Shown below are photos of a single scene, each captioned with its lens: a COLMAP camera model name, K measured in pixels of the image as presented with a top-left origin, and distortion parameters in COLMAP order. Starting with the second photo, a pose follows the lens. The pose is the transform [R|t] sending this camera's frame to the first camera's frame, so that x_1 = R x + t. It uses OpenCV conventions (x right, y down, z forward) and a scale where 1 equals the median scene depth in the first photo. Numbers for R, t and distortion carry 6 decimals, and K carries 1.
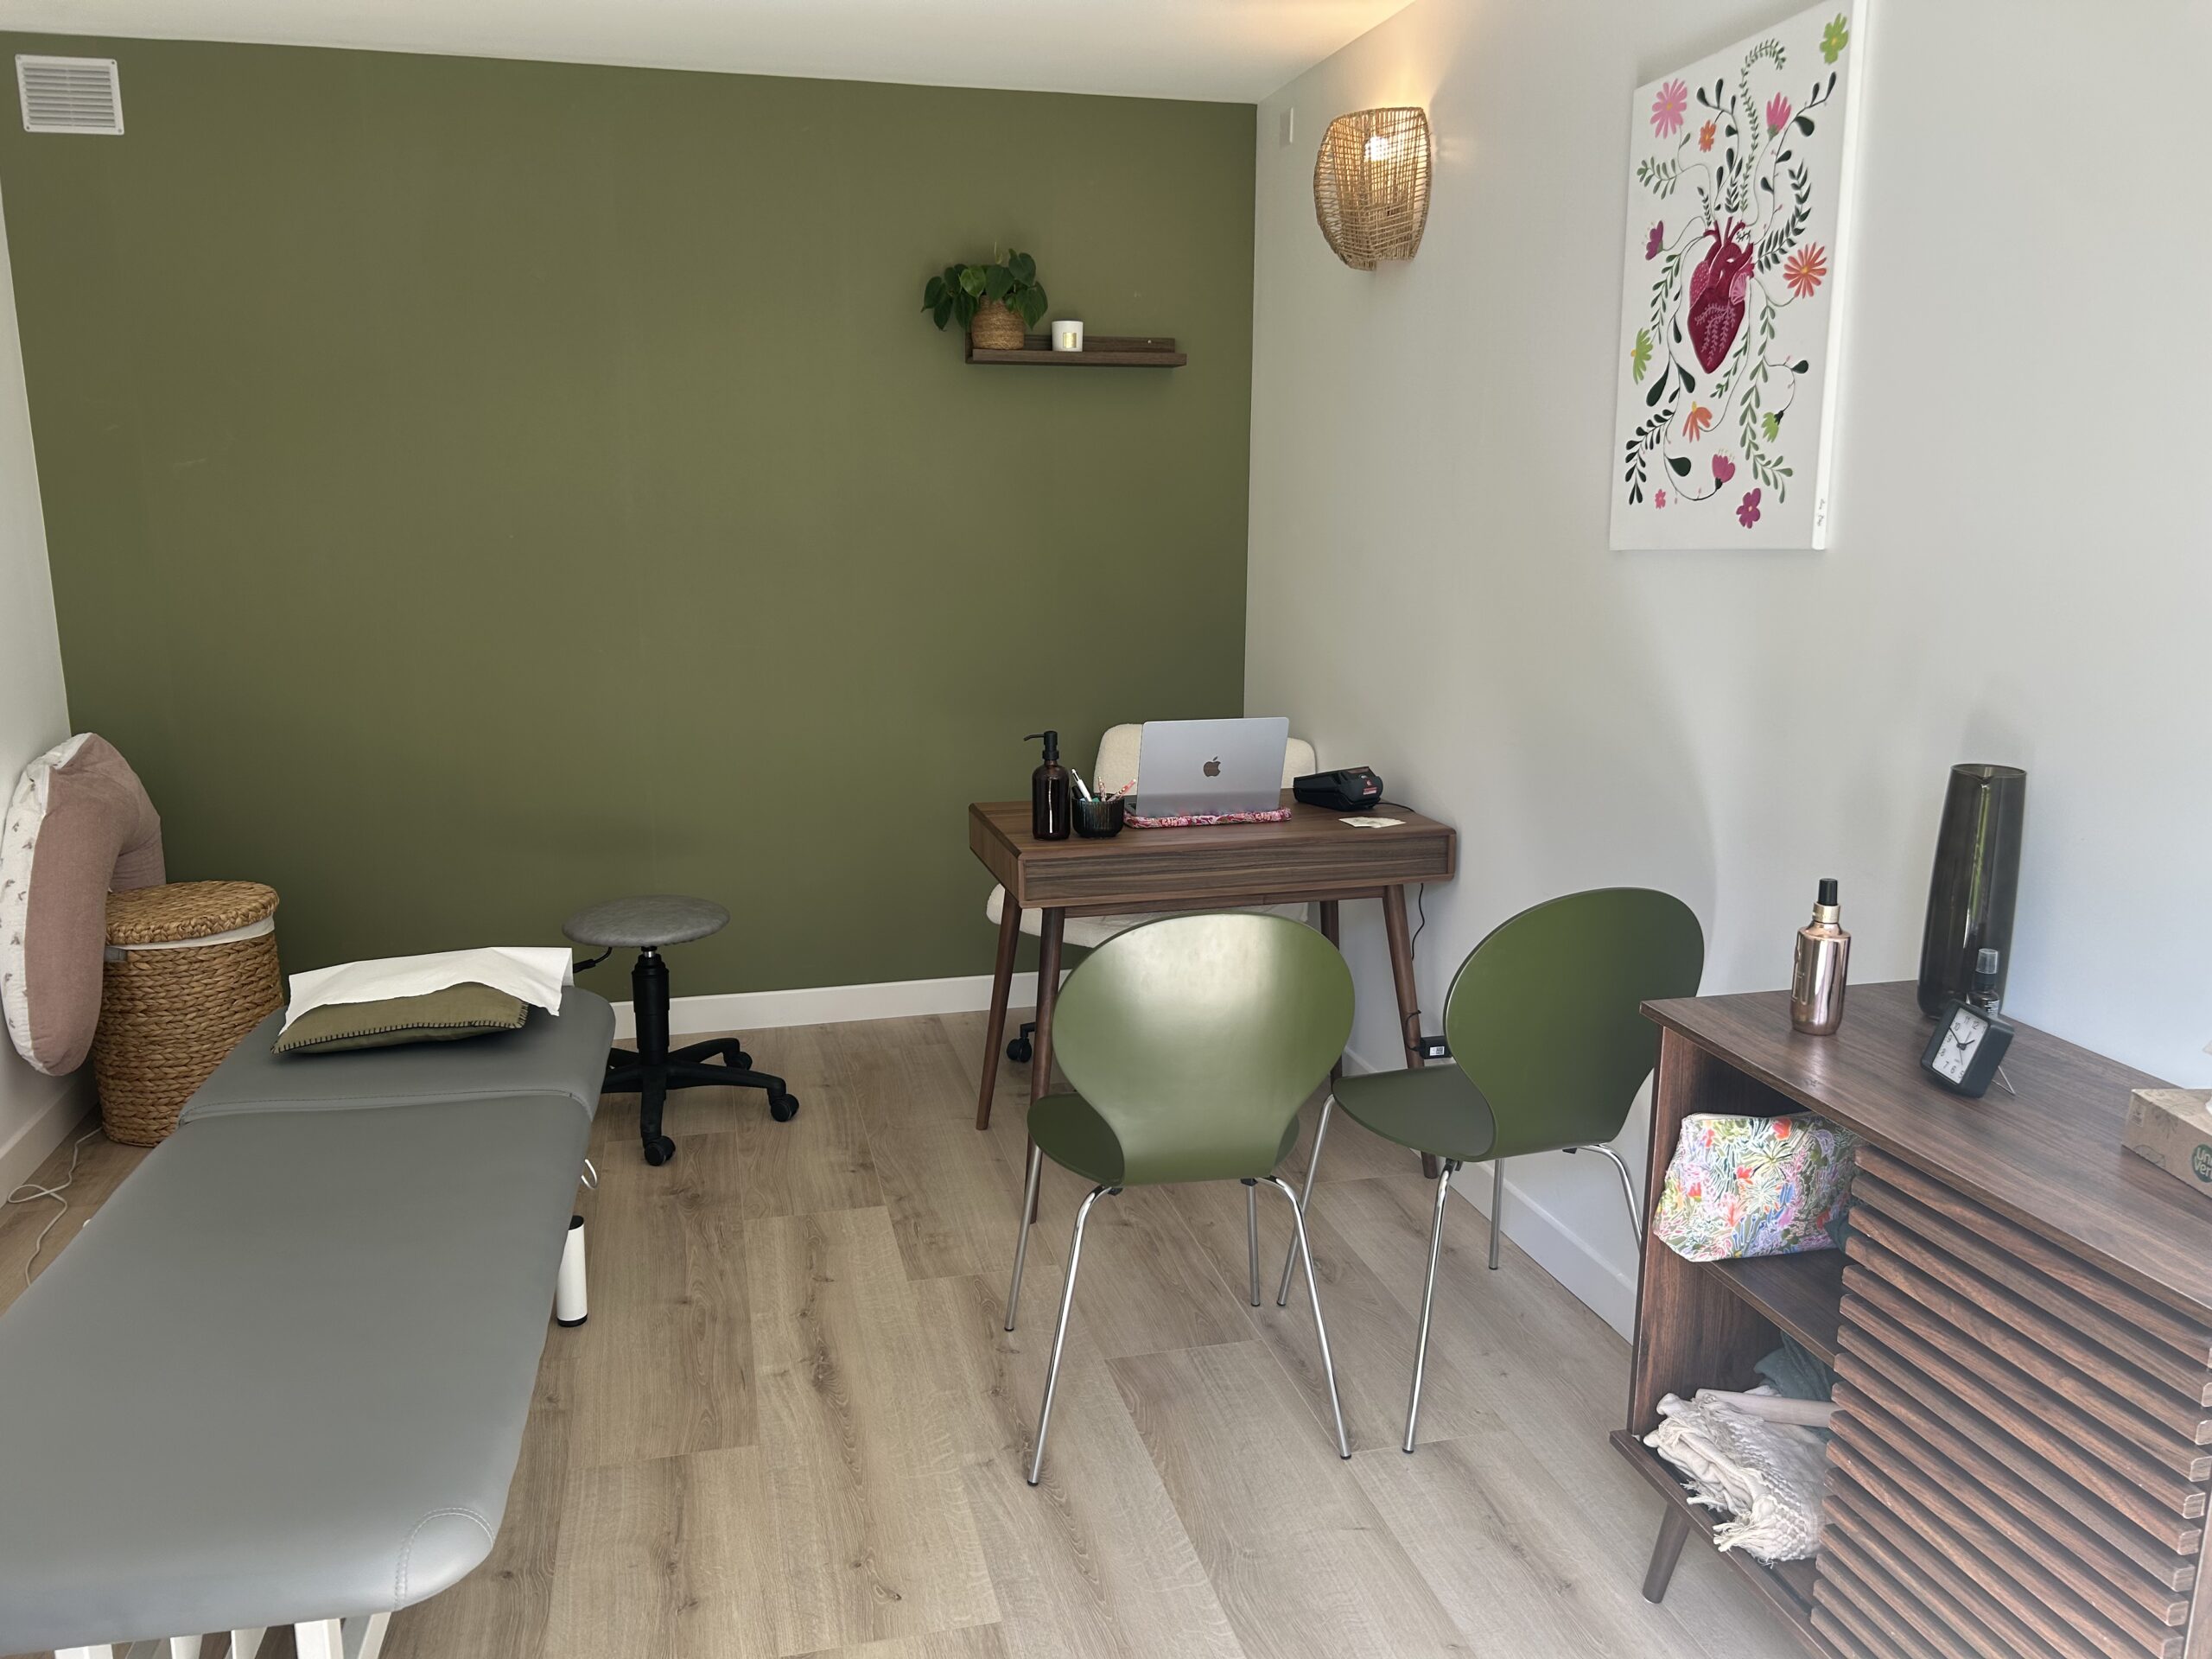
lens RADIAL K [[1665.2, 0, 1106.0], [0, 1665.2, 829.5], [0, 0, 1]] dist [0.043496, -0.090184]
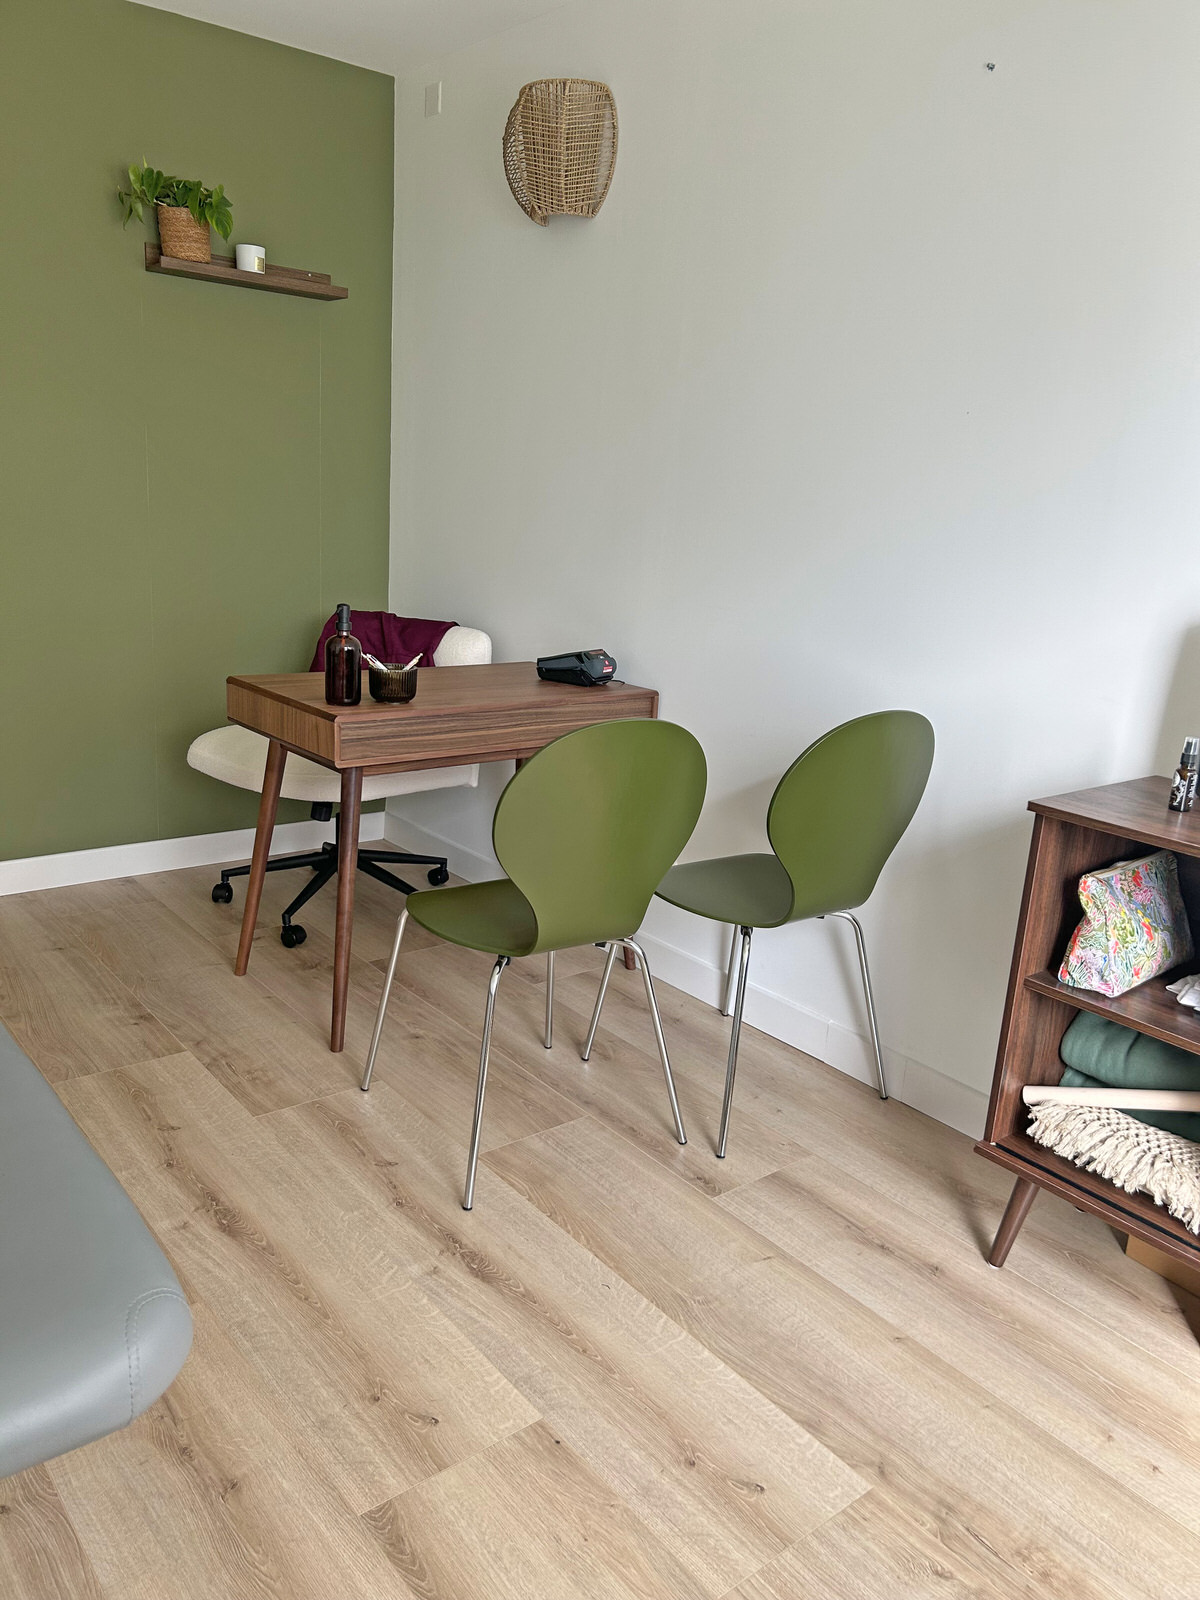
lens RADIAL K [[1200.3, 0, 600.0], [0, 1200.3, 800.0], [0, 0, 1]] dist [0.059520, -0.076242]
pose [[0.907311, -0.053675, 0.417020, -0.236219], [0.027156, 0.997228, 0.069270, 0.019599], [-0.419582, -0.051525, 0.906254, 0.217221]]
